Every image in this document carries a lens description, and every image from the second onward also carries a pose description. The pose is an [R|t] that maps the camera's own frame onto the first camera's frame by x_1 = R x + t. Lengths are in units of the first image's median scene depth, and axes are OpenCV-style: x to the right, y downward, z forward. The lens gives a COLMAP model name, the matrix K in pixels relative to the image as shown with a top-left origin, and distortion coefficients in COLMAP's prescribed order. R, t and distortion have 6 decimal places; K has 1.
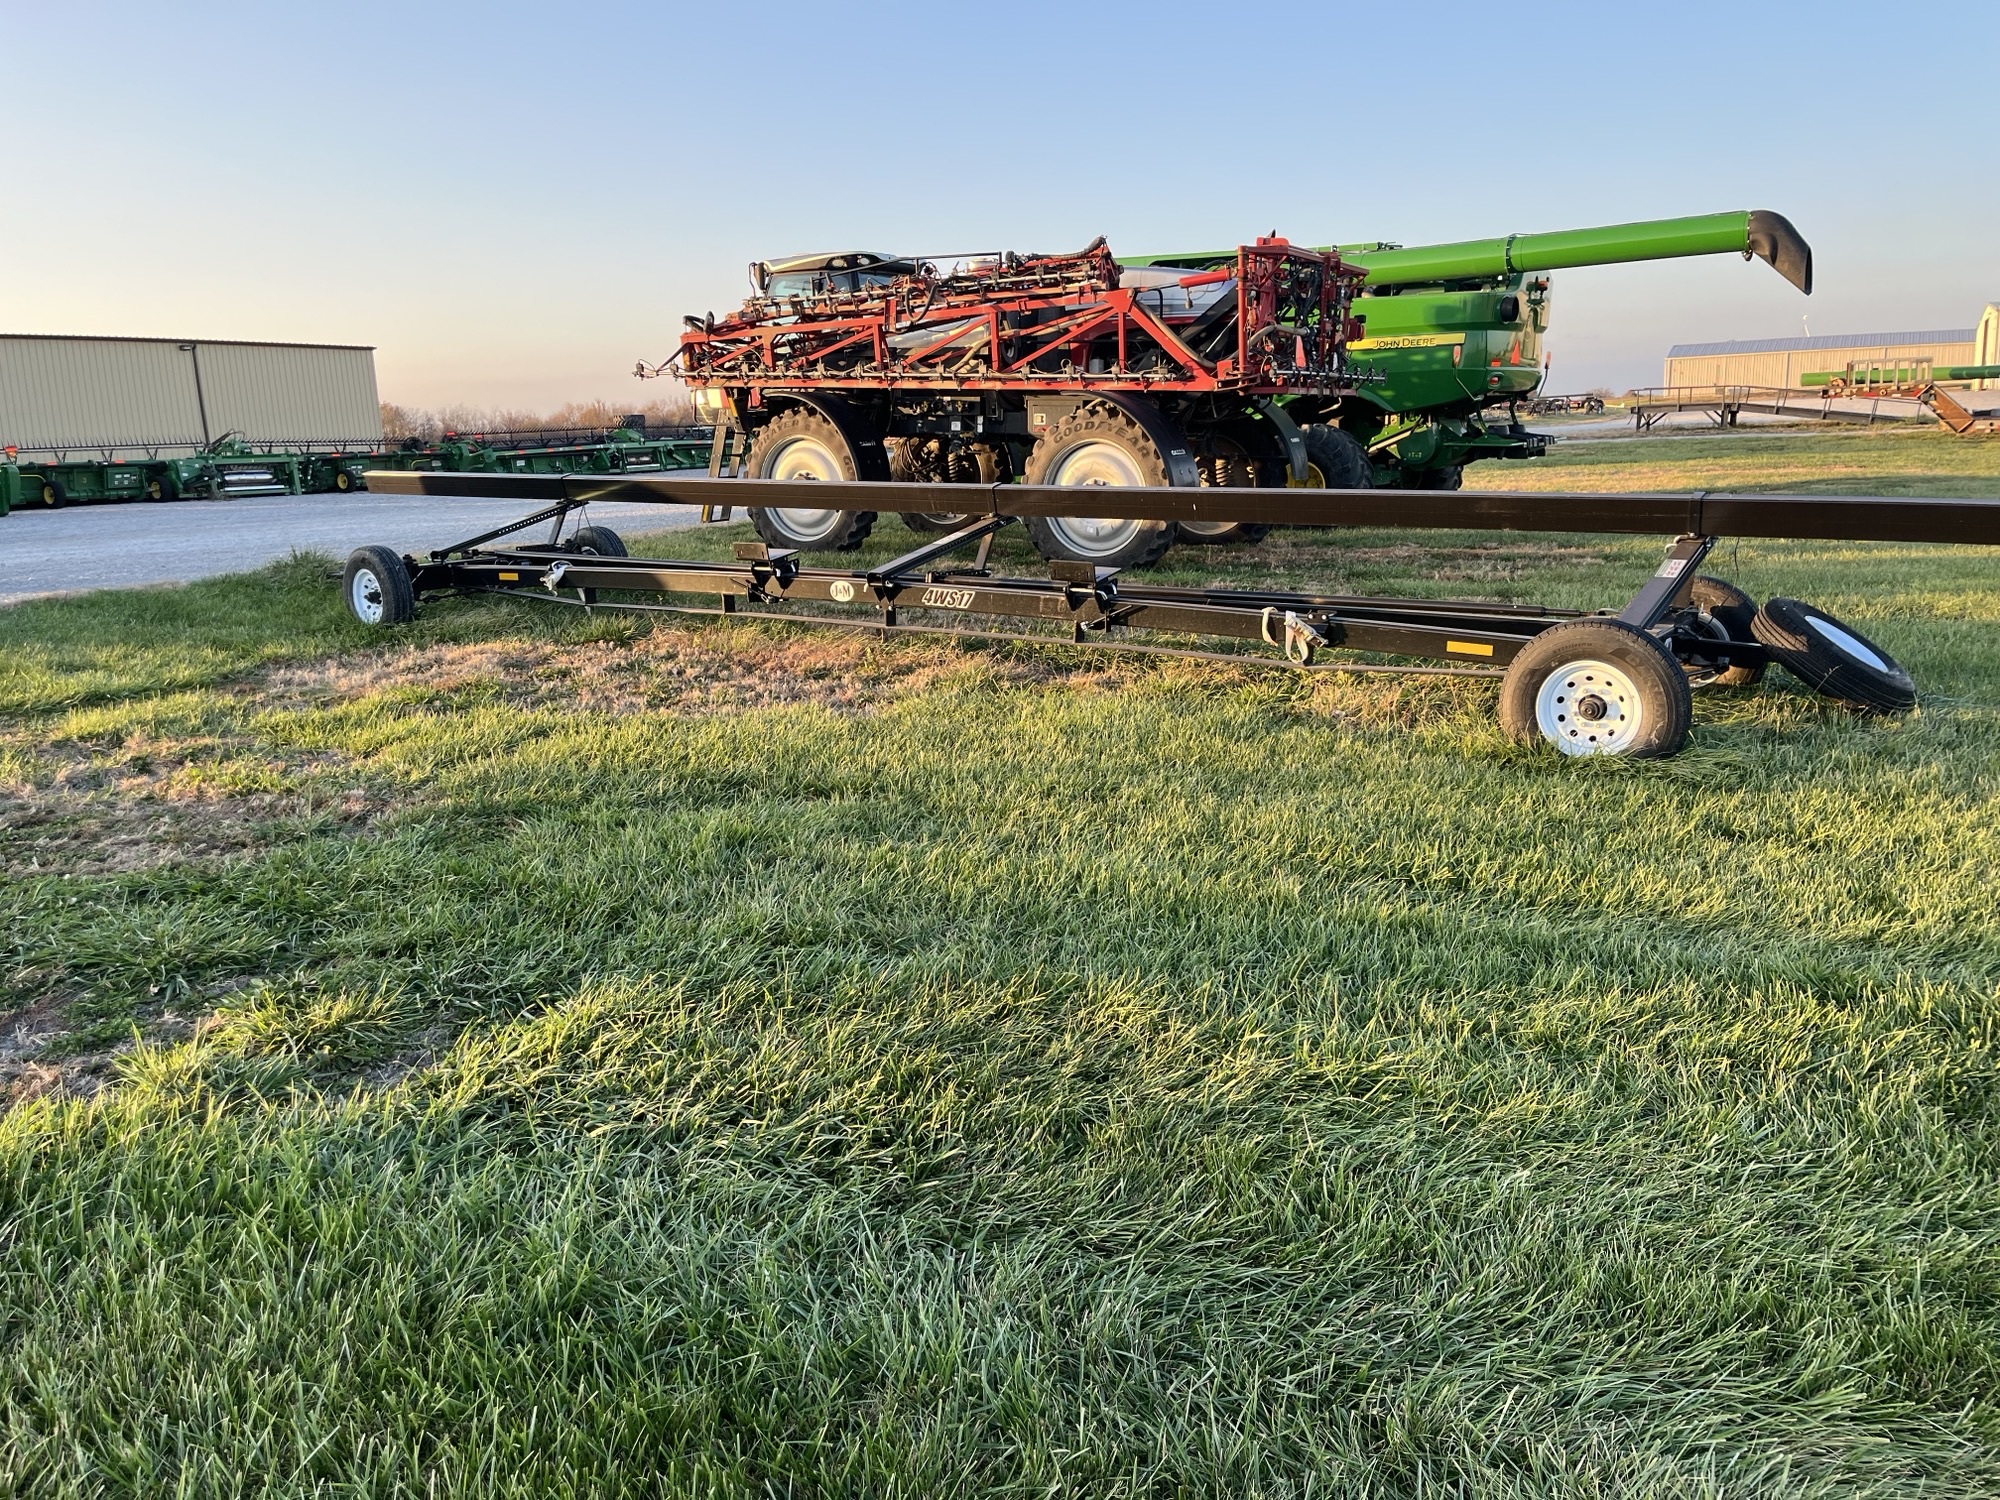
lens RADIAL K [[1379.7, 0, 1000.0], [0, 1379.7, 750.0], [0, 0, 1]] dist [0.041400, -0.052083]
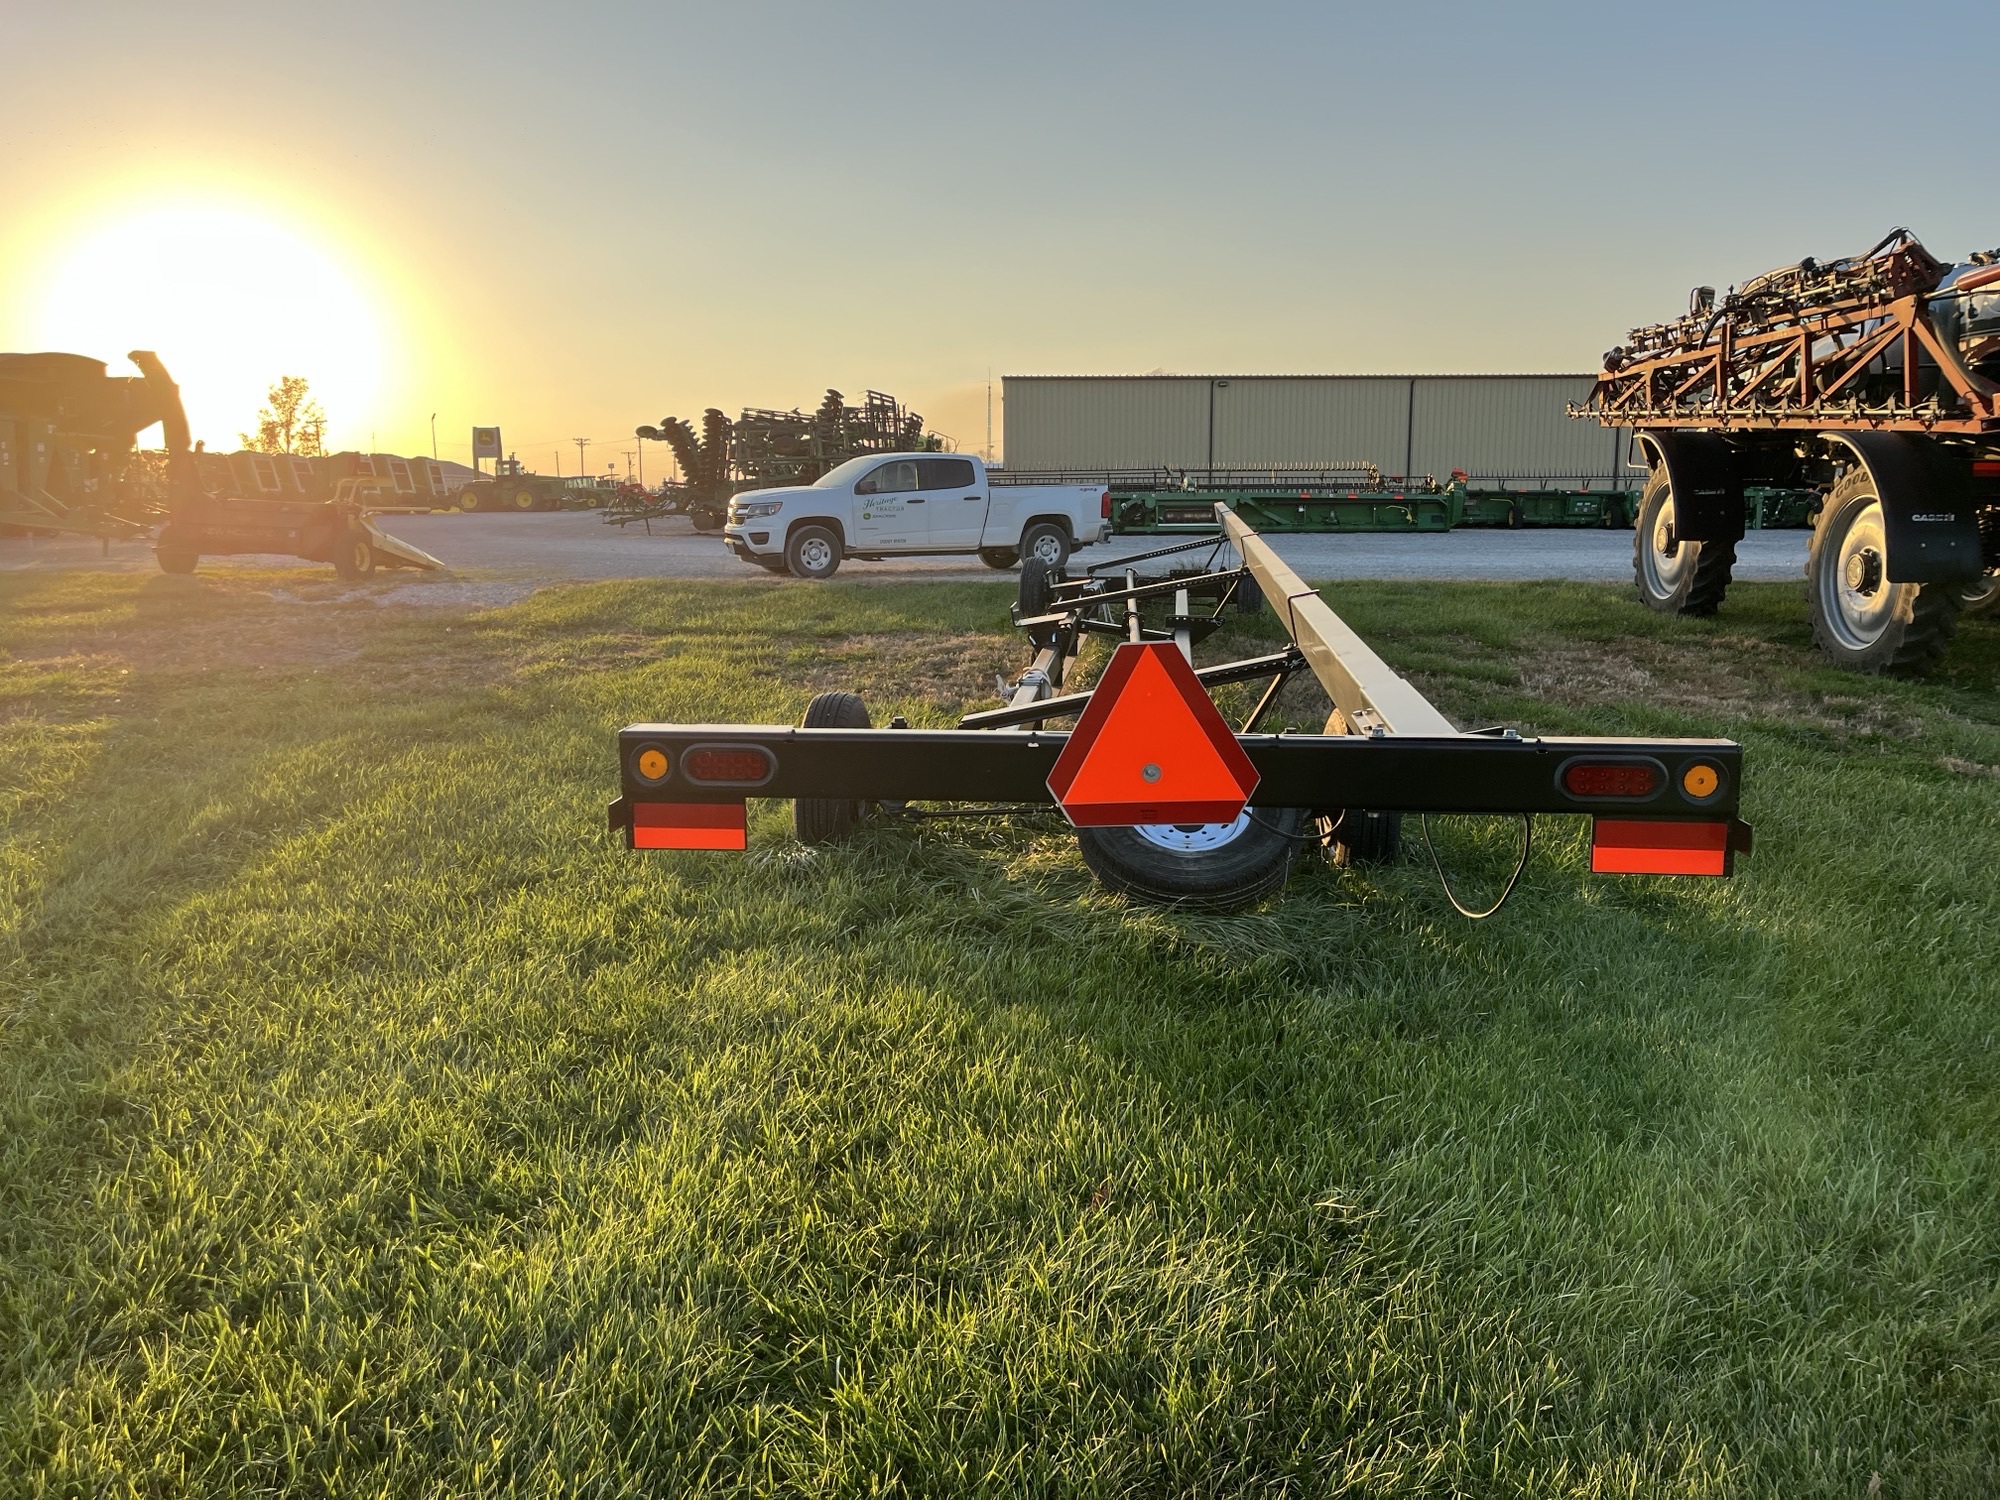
lens RADIAL K [[1444.2, 0, 1000.0], [0, 1444.2, 750.0], [0, 0, 1]] dist [0.039376, -0.066109]
pose [[0.484603, 0.183730, -0.855221, 0.481189], [-0.208375, 0.973794, 0.091130, -0.058186], [0.849553, 0.134045, 0.510188, 0.197678]]
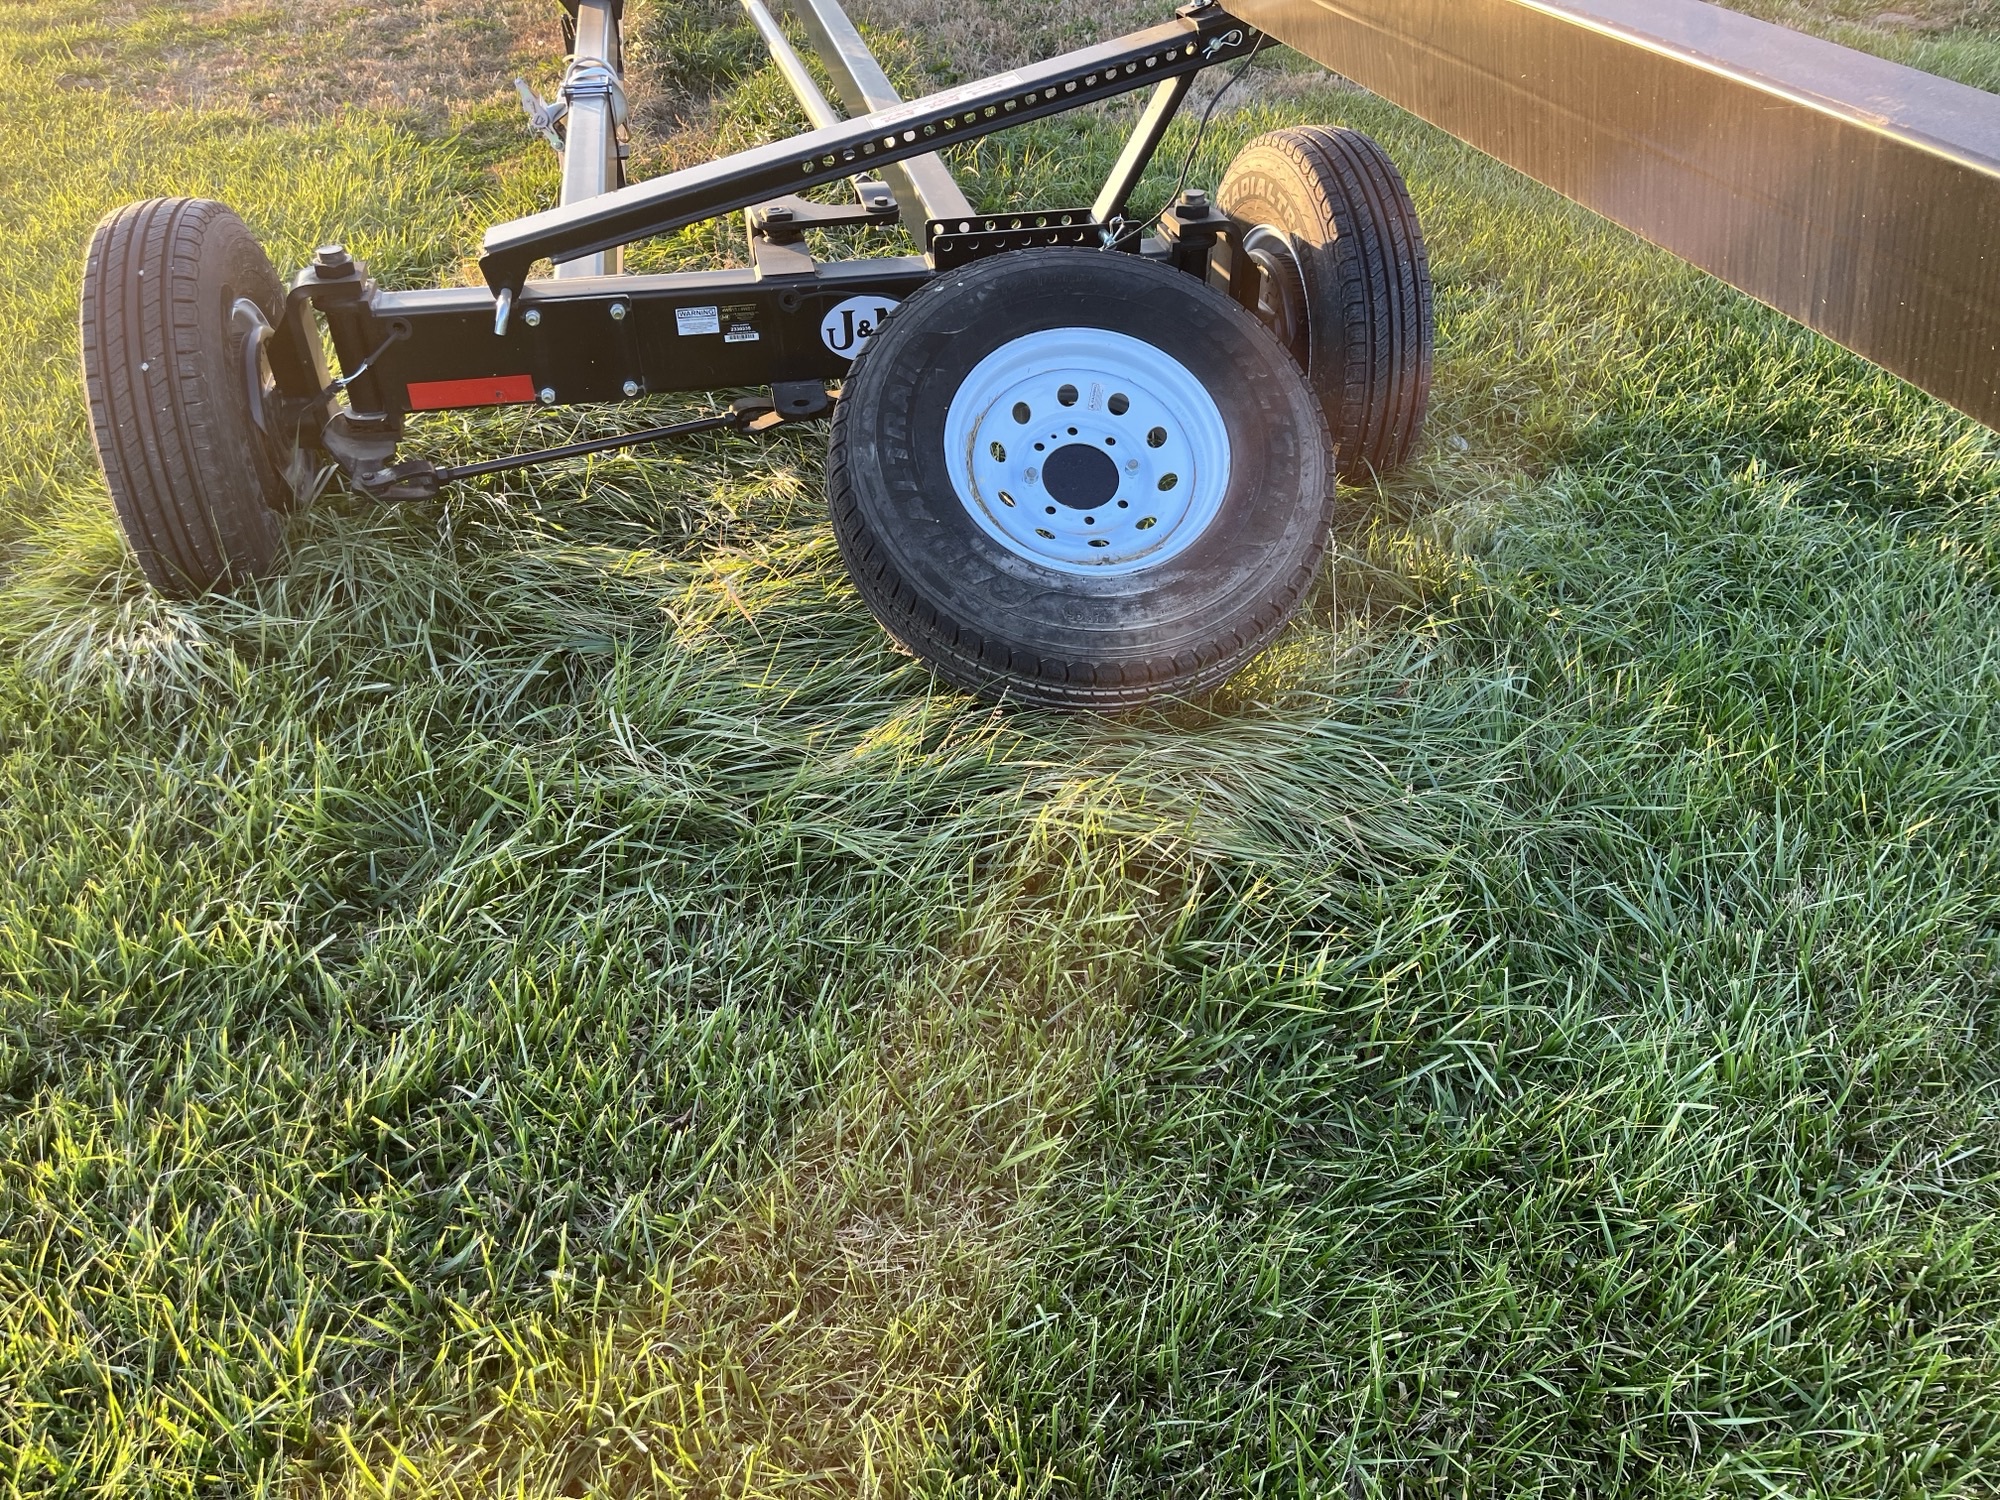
lens RADIAL K [[1444.2, 0, 1000.0], [0, 1444.2, 750.0], [0, 0, 1]] dist [0.039376, -0.066109]
pose [[0.736537, 0.402292, -0.543759, 0.317587], [-0.149718, 0.880928, 0.448945, -0.061248], [0.659619, -0.249254, 0.709066, 0.283455]]
